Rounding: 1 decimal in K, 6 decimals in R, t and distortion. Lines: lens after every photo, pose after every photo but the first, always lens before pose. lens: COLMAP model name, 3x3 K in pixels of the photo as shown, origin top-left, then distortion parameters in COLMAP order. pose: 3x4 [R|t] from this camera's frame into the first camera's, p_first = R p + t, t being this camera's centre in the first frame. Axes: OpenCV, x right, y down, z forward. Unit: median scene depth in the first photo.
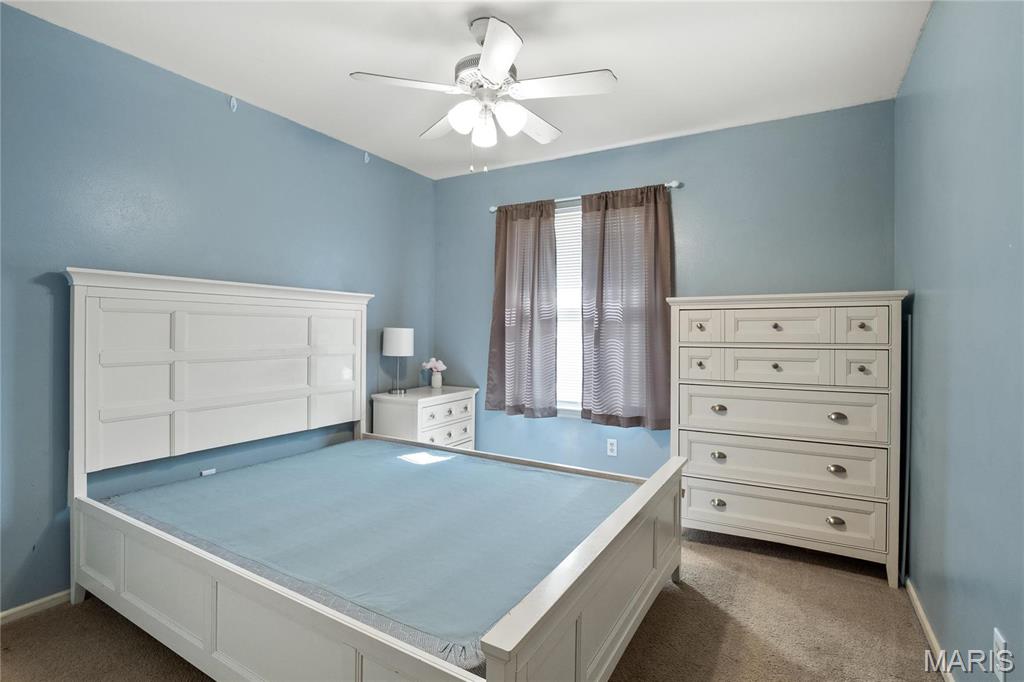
lens RADIAL K [[494.2, 0, 509.3], [0, 494.2, 336.8], [0, 0, 1]] dist [-0.002012, -0.000461]
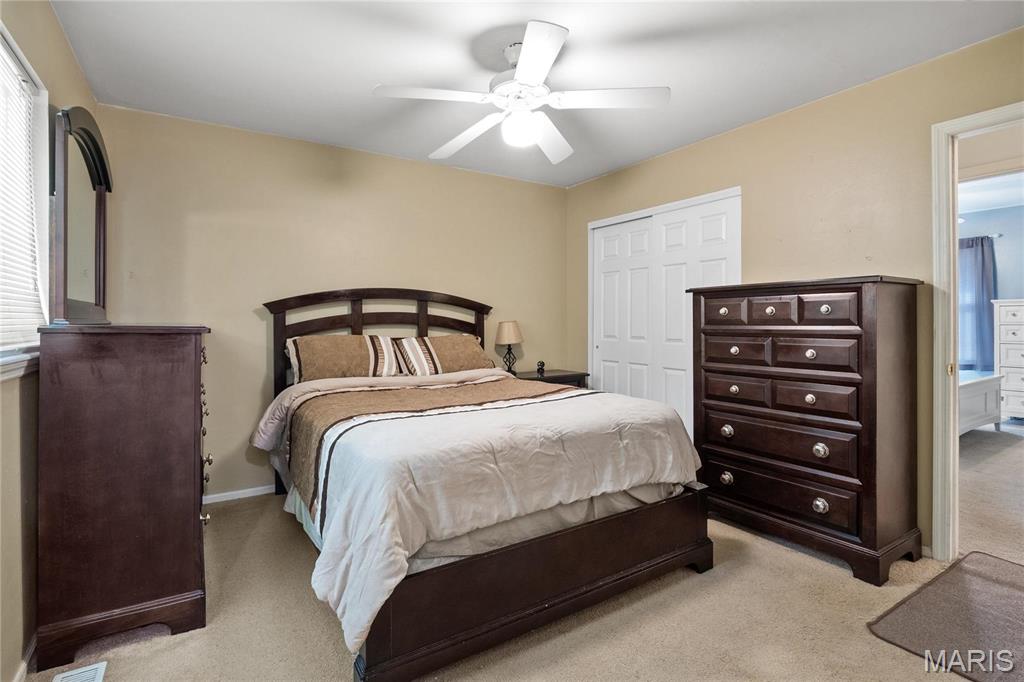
lens RADIAL K [[494.2, 0, 522.6], [0, 494.2, 322.7], [0, 0, 1]] dist [-0.002012, -0.000461]
pose [[0.902465, -0.004921, -0.430734, -0.453750], [0.001614, 0.999966, -0.008044, 0.020488], [0.430759, 0.006564, 0.902443, -1.373577]]
